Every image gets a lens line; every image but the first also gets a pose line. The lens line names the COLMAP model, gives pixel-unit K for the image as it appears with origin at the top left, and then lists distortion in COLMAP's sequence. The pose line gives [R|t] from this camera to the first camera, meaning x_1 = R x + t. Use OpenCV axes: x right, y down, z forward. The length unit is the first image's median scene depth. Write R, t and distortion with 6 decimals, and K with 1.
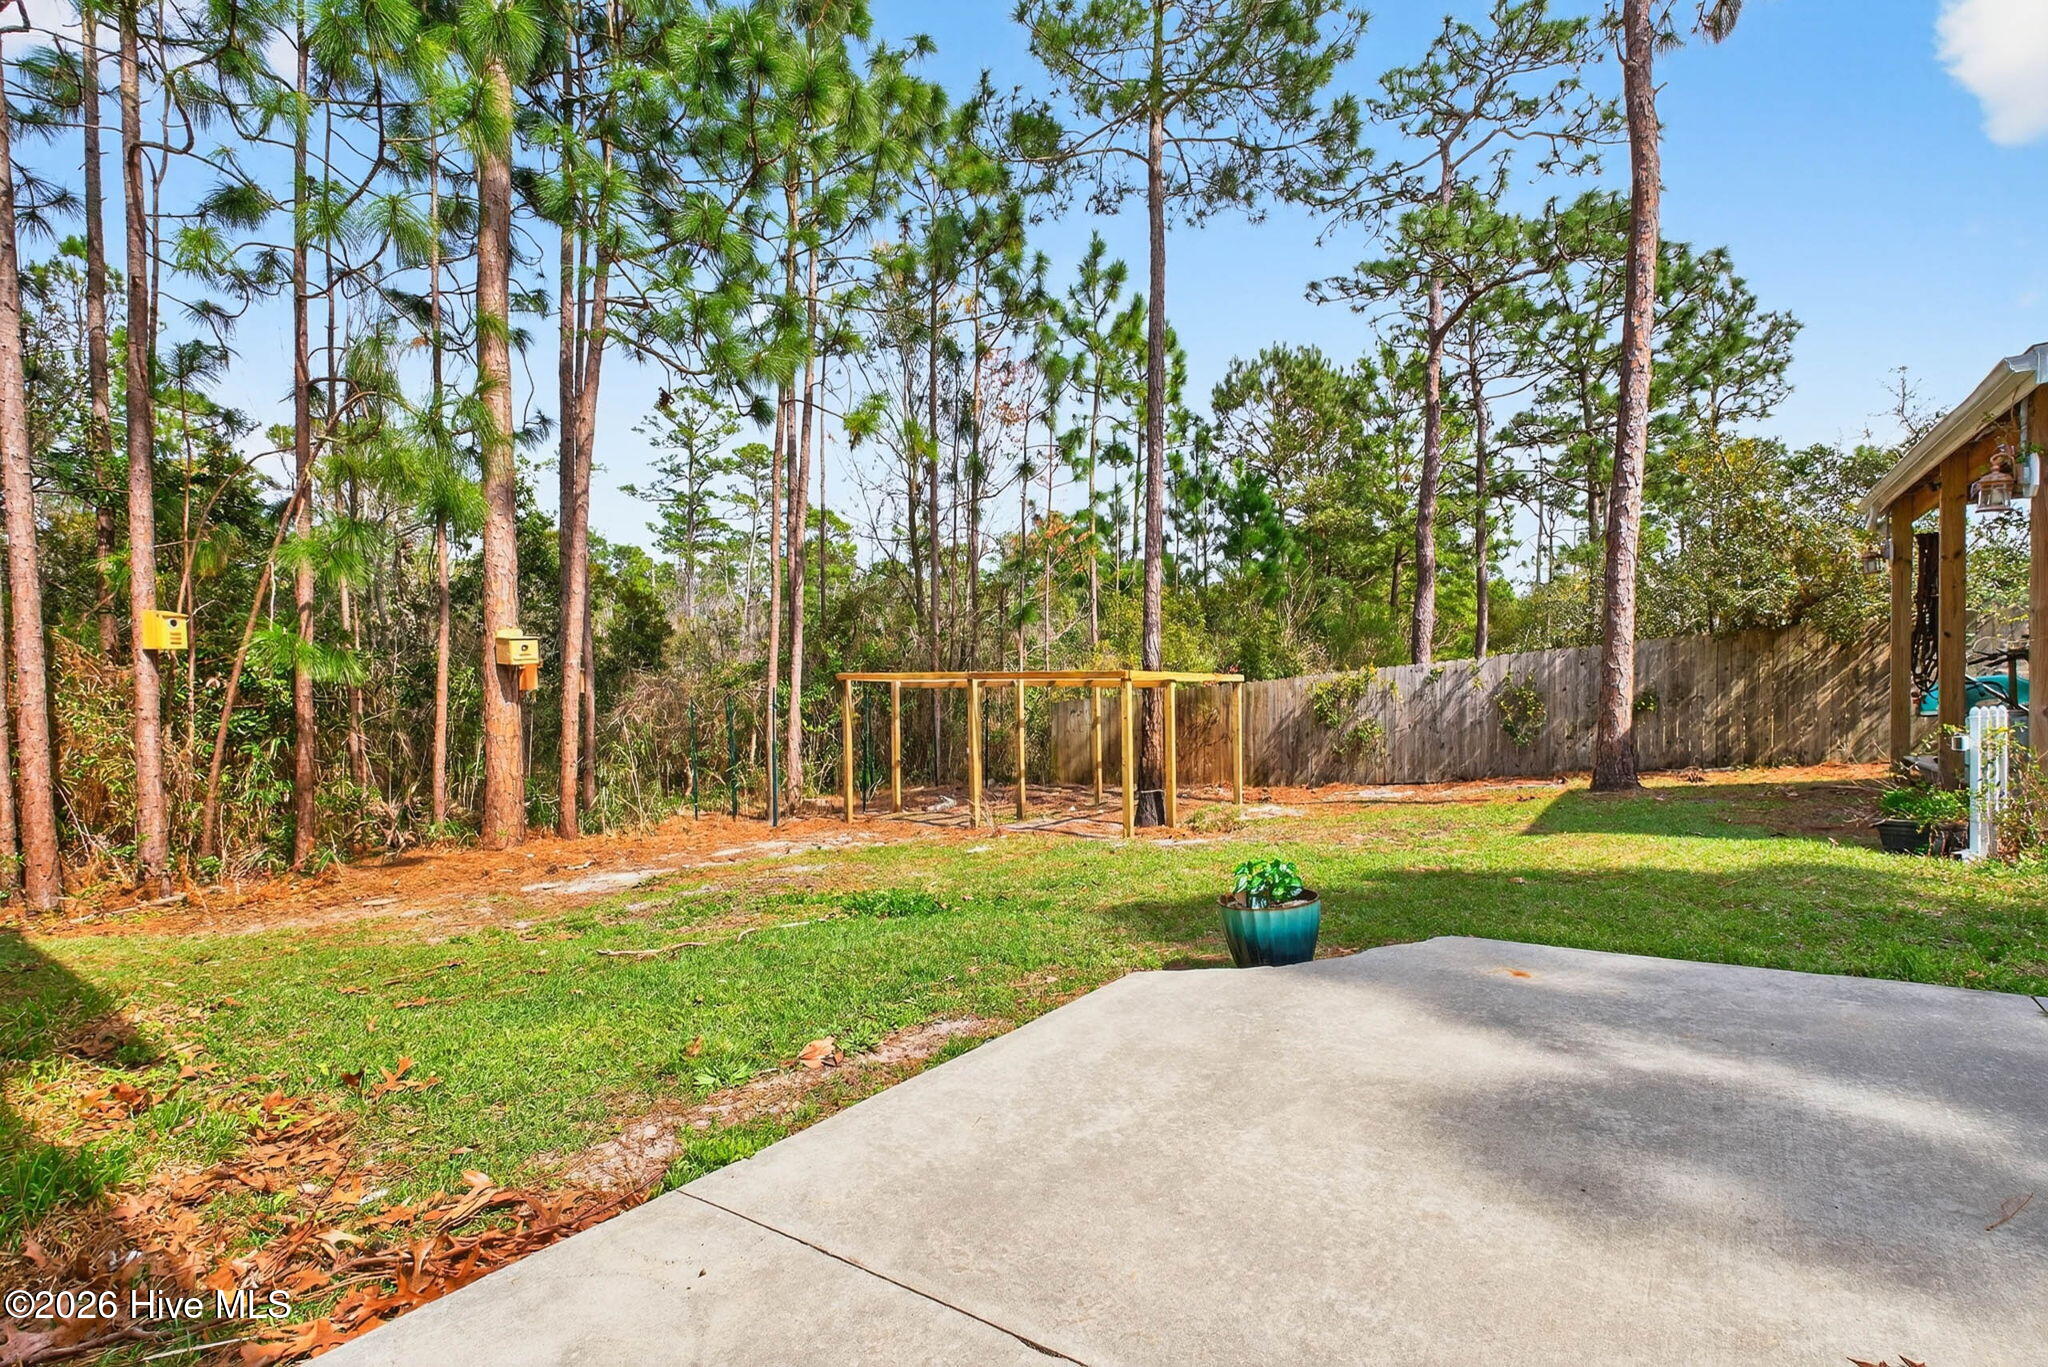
lens RADIAL K [[974.2, 0, 1030.6], [0, 974.2, 691.9], [0, 0, 1]] dist [-0.003061, -0.000746]
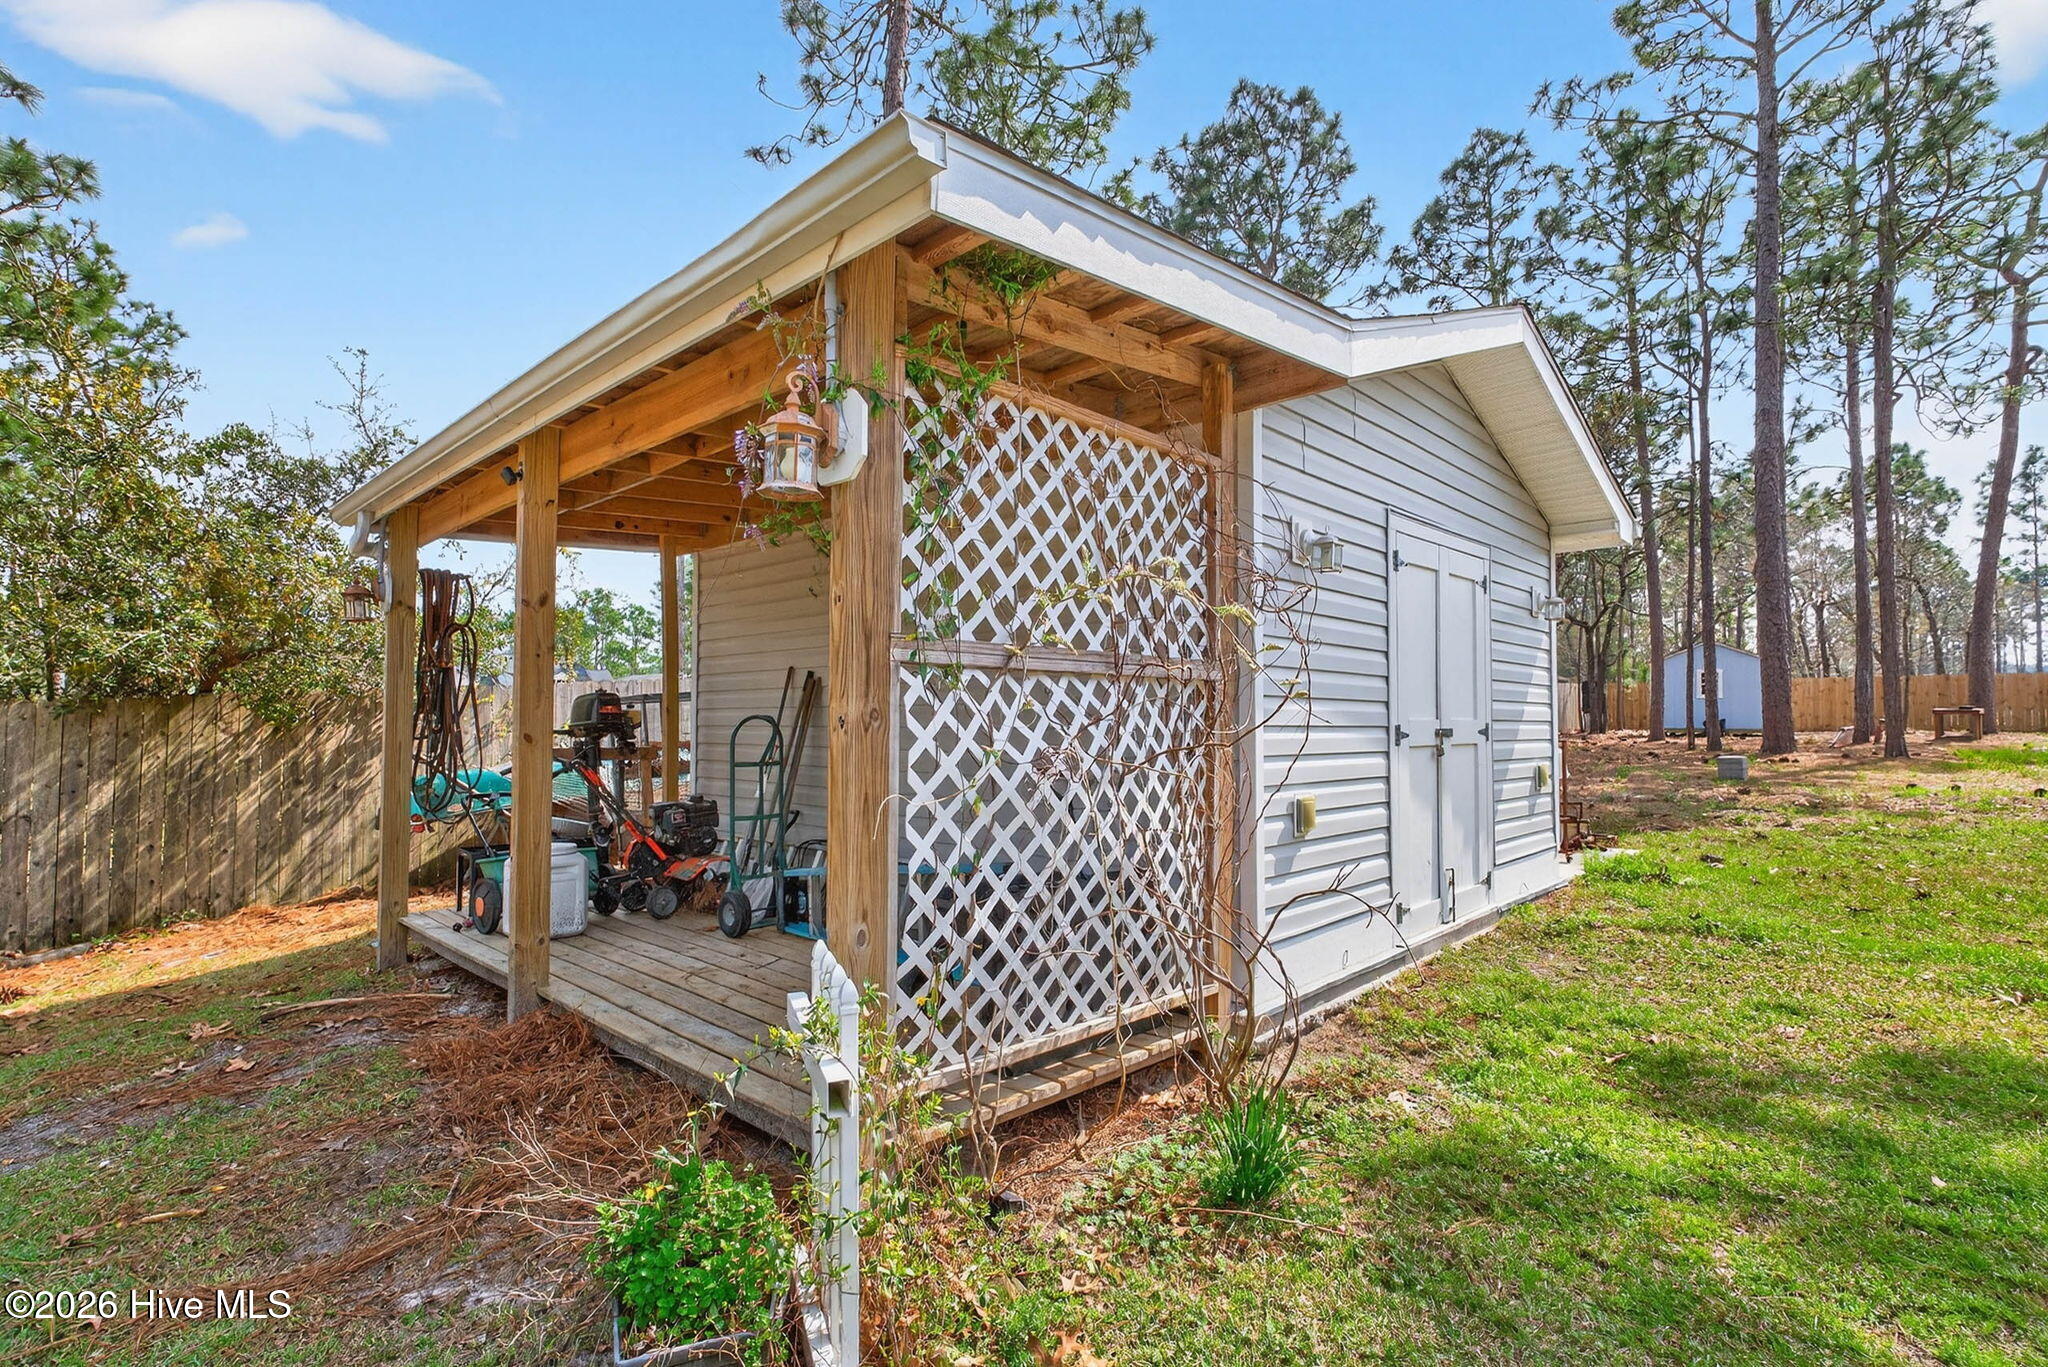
lens RADIAL K [[974.2, 0, 1030.6], [0, 974.2, 691.9], [0, 0, 1]] dist [-0.003061, -0.000746]
pose [[0.169818, 0.039967, 0.984665, 0.259280], [0.017156, 0.998906, -0.043504, -0.033299], [-0.985326, 0.024281, 0.168946, 0.369534]]
